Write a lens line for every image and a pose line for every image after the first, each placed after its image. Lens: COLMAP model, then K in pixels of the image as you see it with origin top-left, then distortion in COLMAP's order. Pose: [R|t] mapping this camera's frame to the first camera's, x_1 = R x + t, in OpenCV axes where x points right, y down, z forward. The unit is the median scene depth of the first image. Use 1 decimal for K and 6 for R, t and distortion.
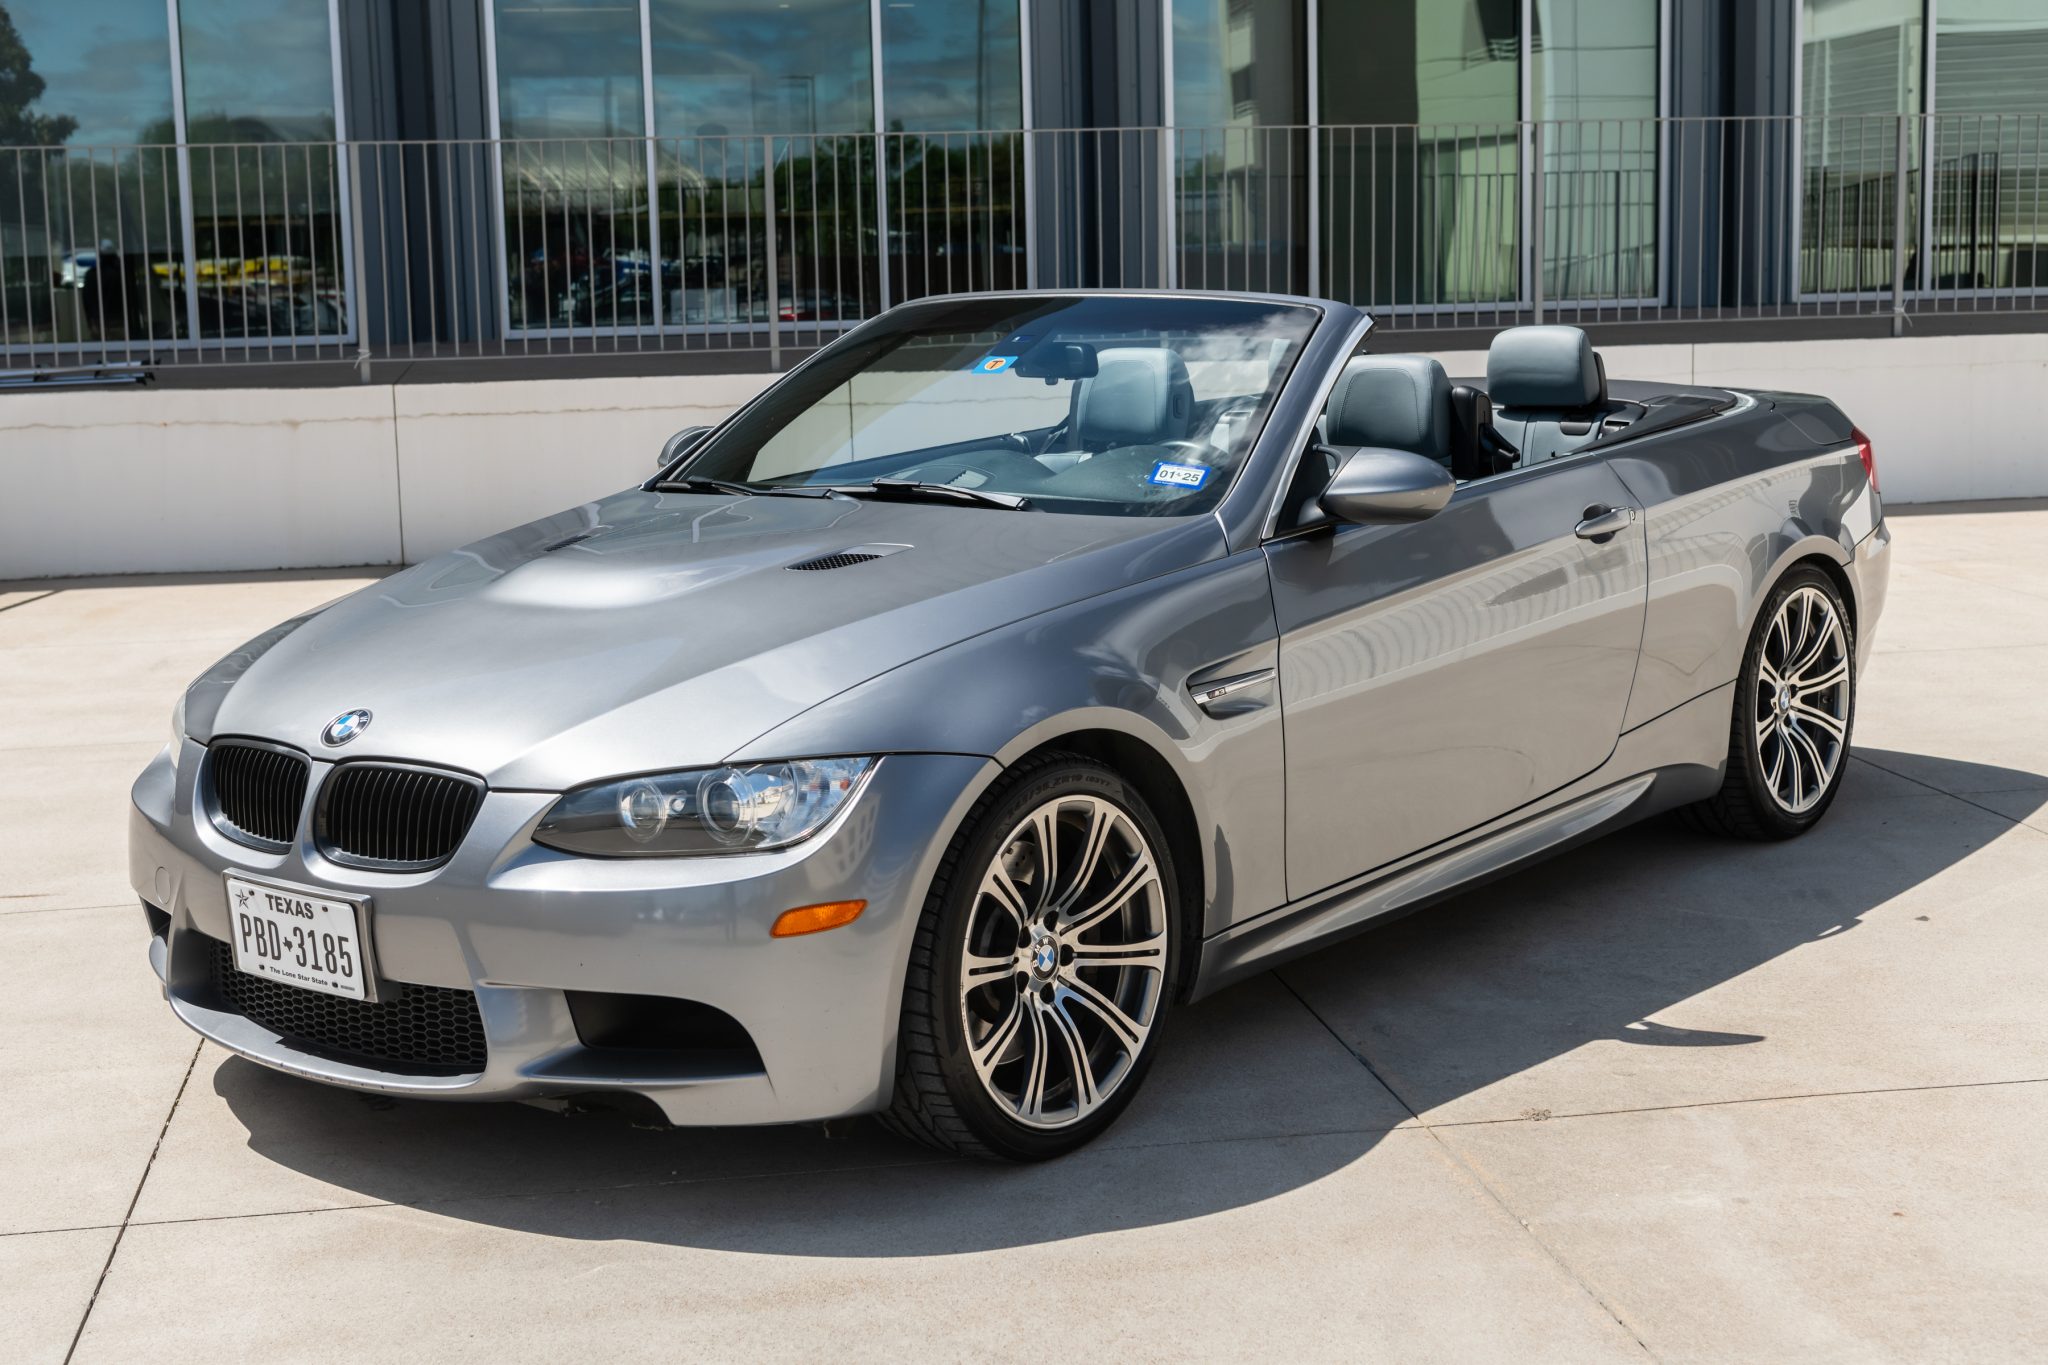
lens RADIAL K [[2801.9, 0, 1024.0], [0, 2801.9, 682.5], [0, 0, 1]] dist [-0.026052, 0.022903]
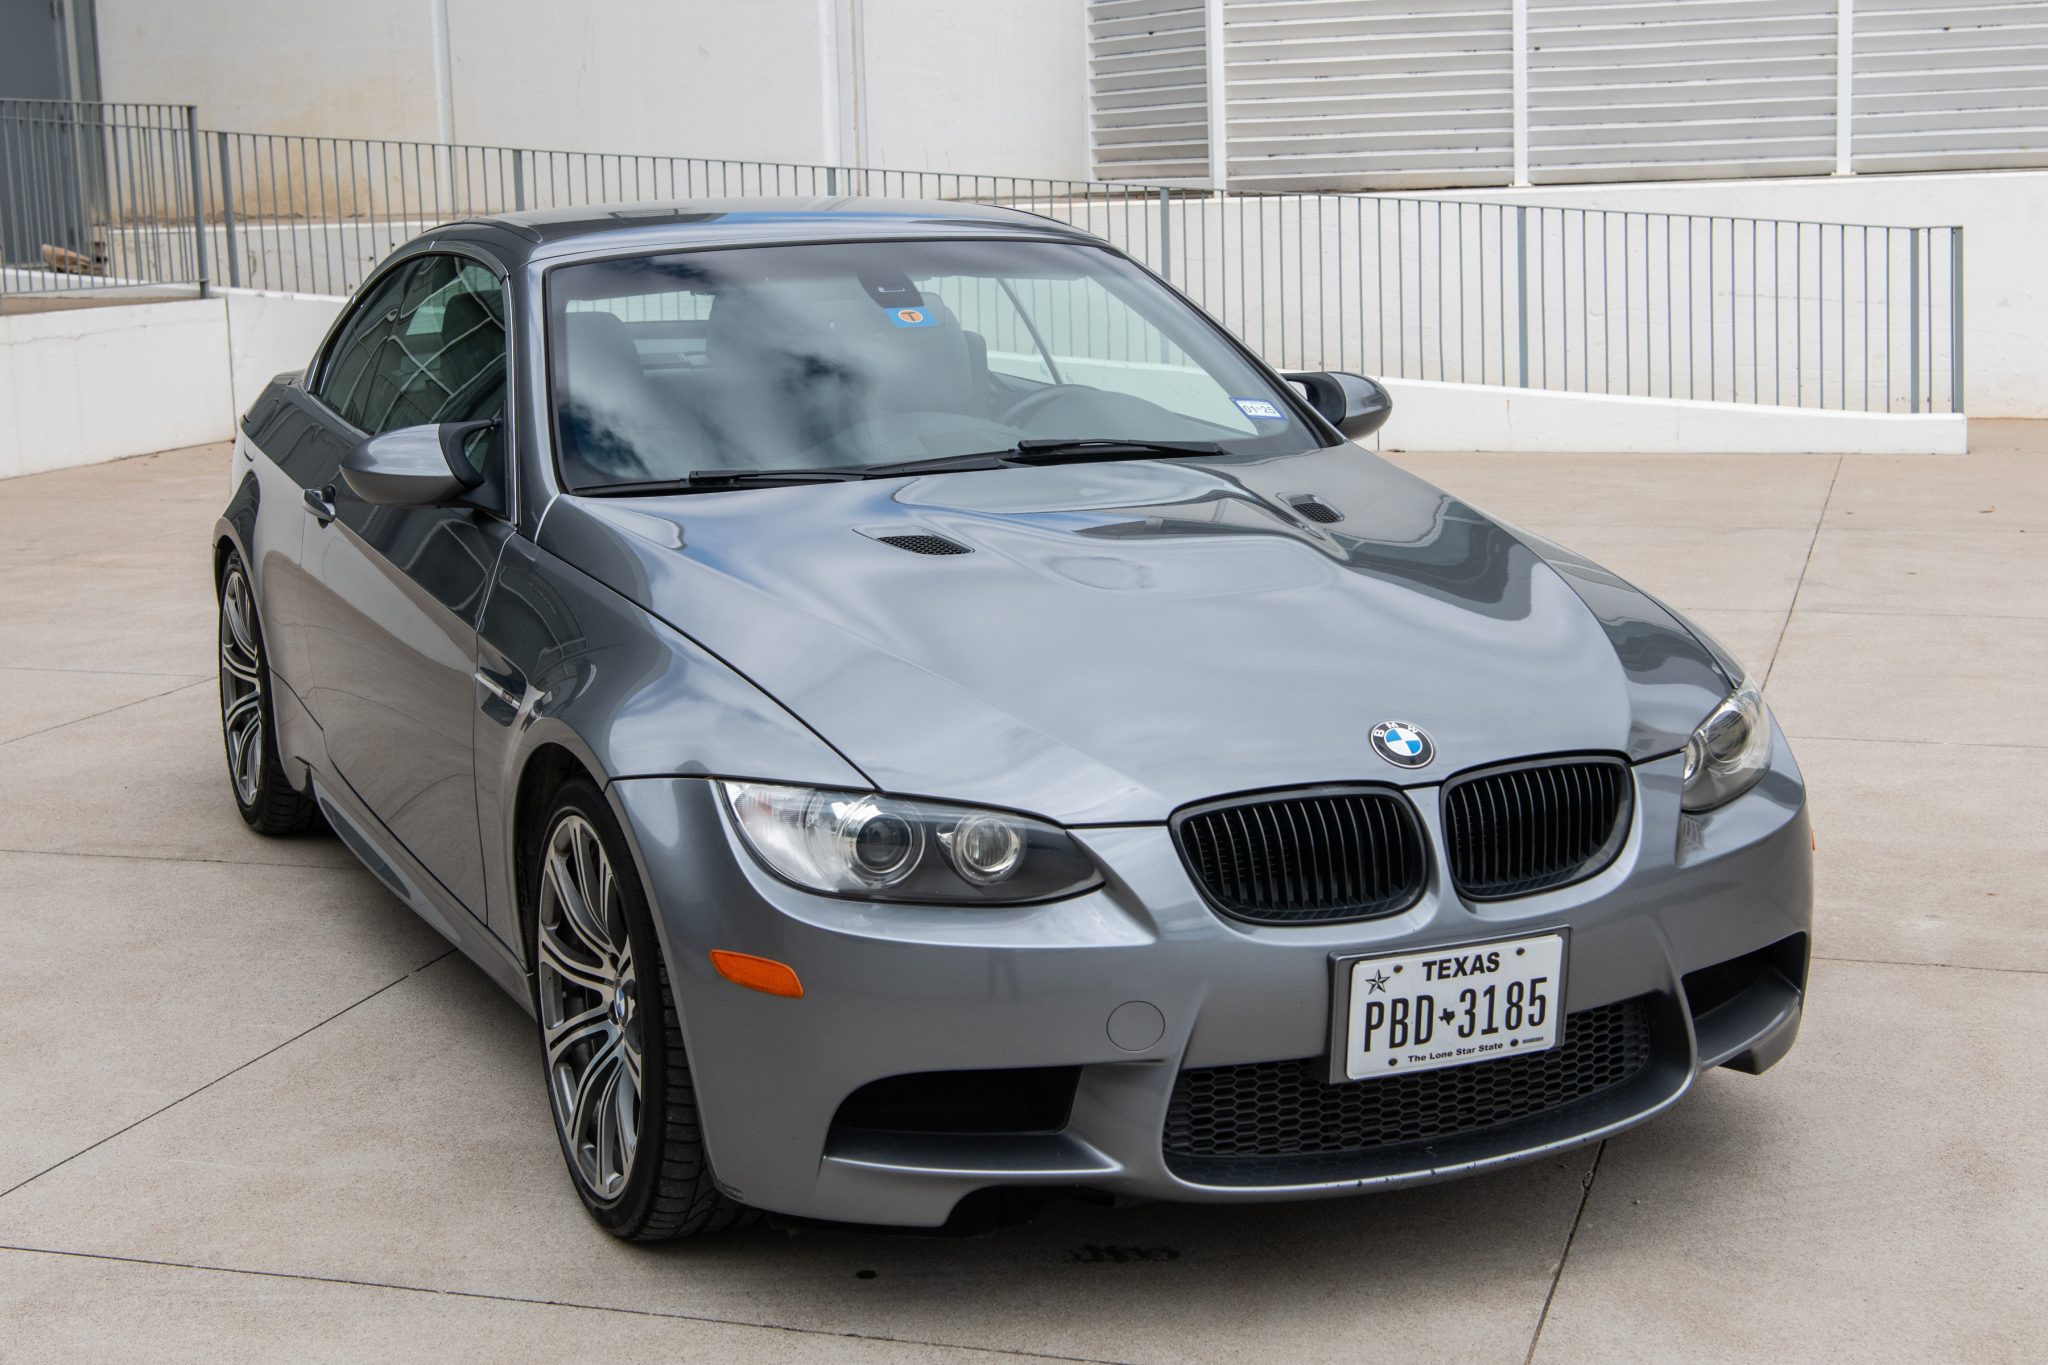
lens RADIAL K [[2830.2, 0, 1020.8], [0, 2830.2, 589.6], [0, 0, 1]] dist [0.024245, 0.033097]
pose [[0.464389, -0.116267, 0.877966, -1.001271], [0.150347, 0.987305, 0.051222, -0.086233], [-0.872776, 0.108213, 0.475975, 0.690786]]
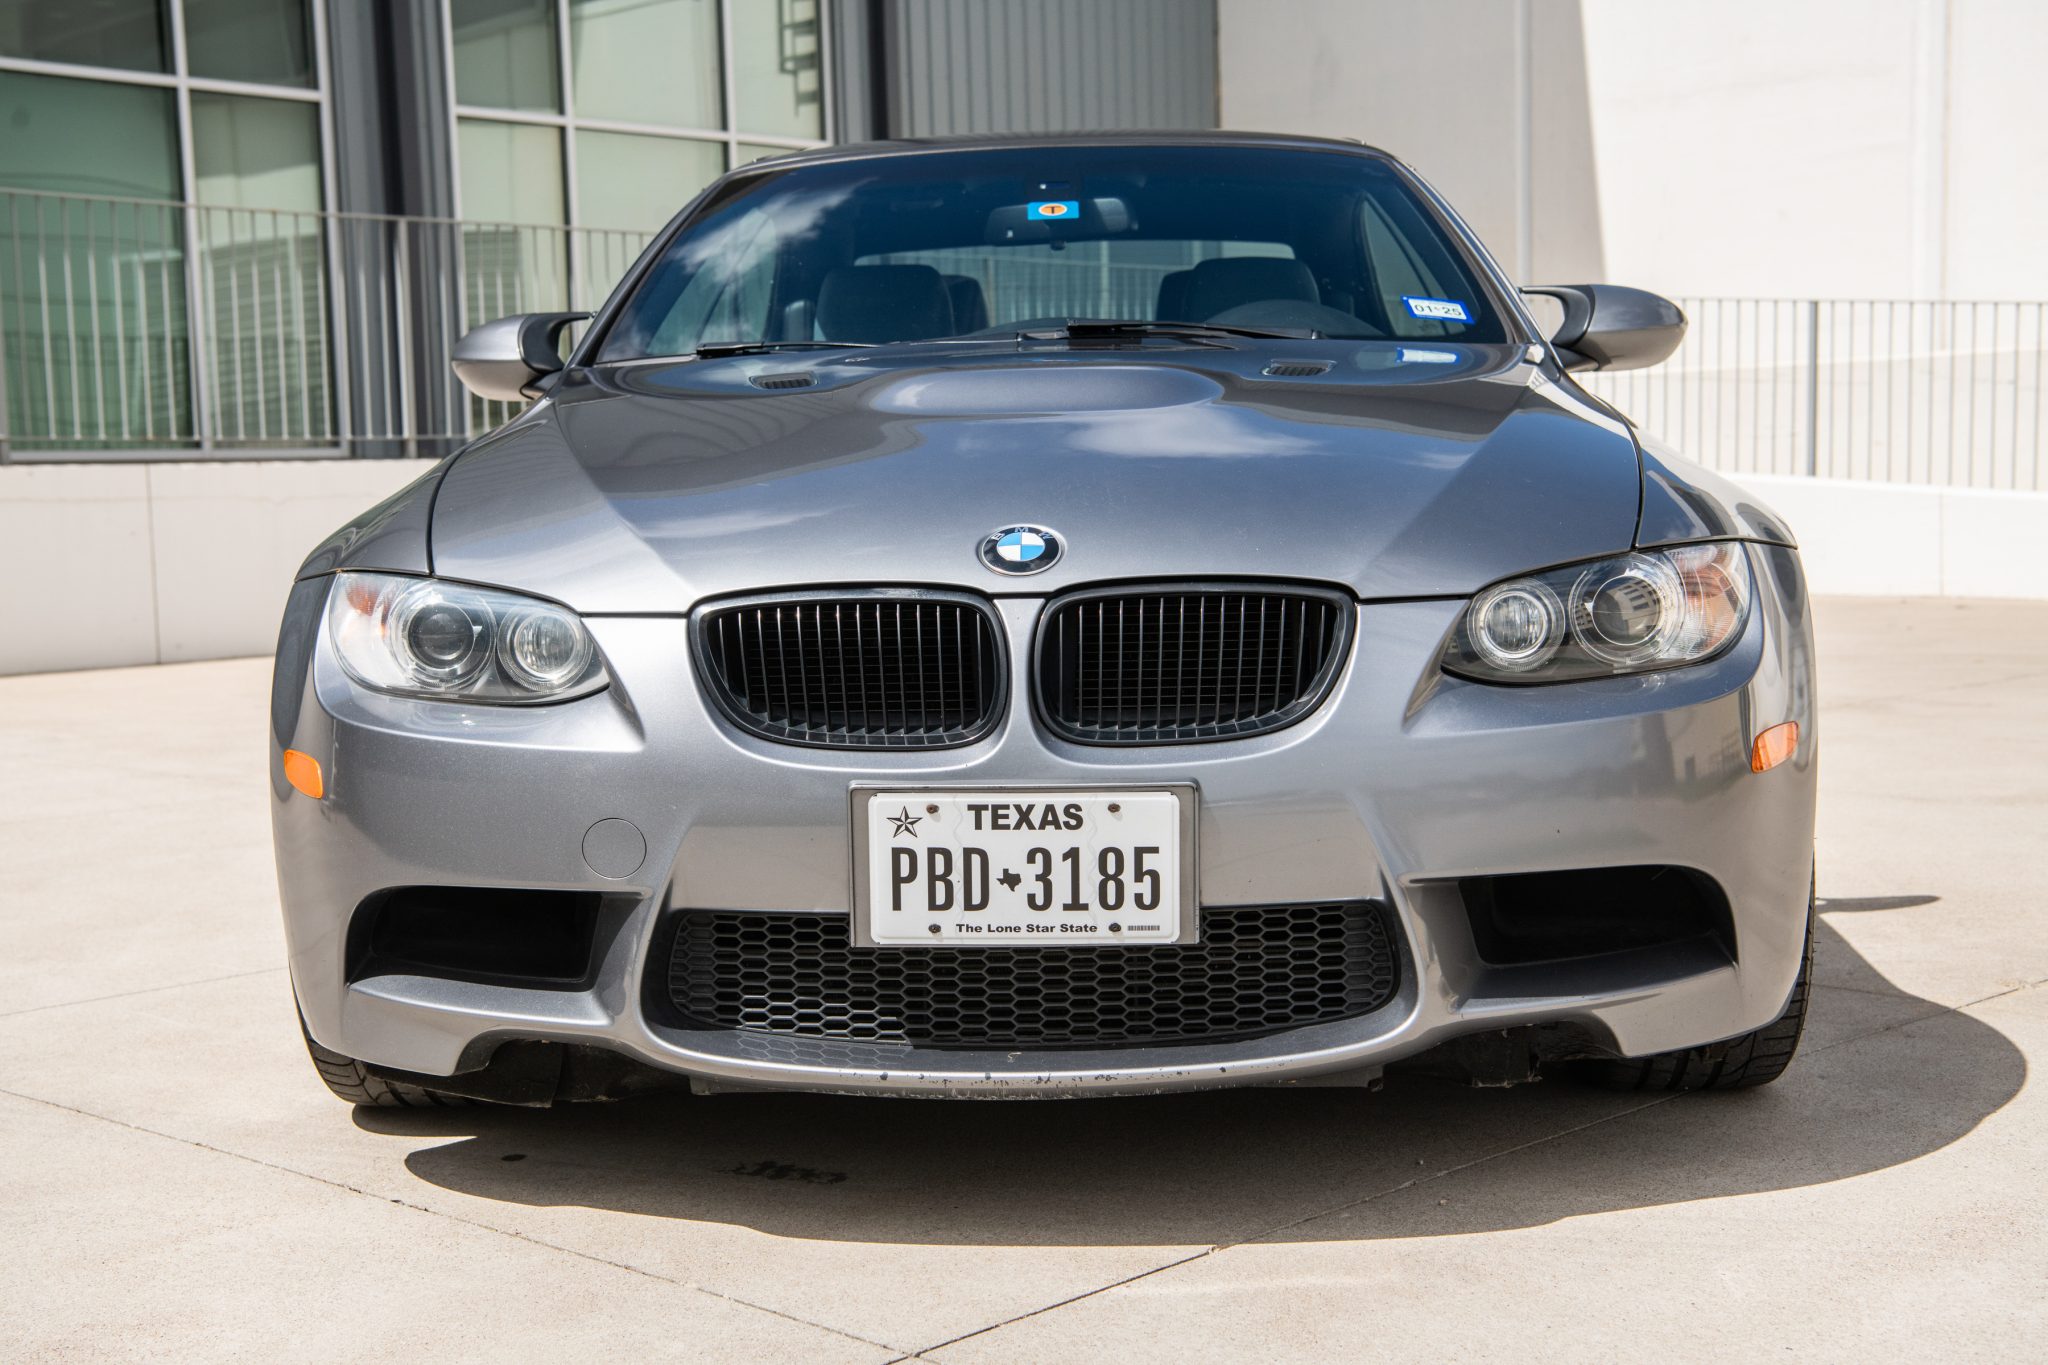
lens RADIAL K [[2759.3, 0, 1024.0], [0, 2759.3, 682.5], [0, 0, 1]] dist [0.010753, 0.813394]
pose [[0.806430, -0.045190, 0.589600, -0.617893], [0.097134, 0.993655, -0.056696, 0.083104], [-0.583297, 0.102991, 0.805703, 0.474433]]
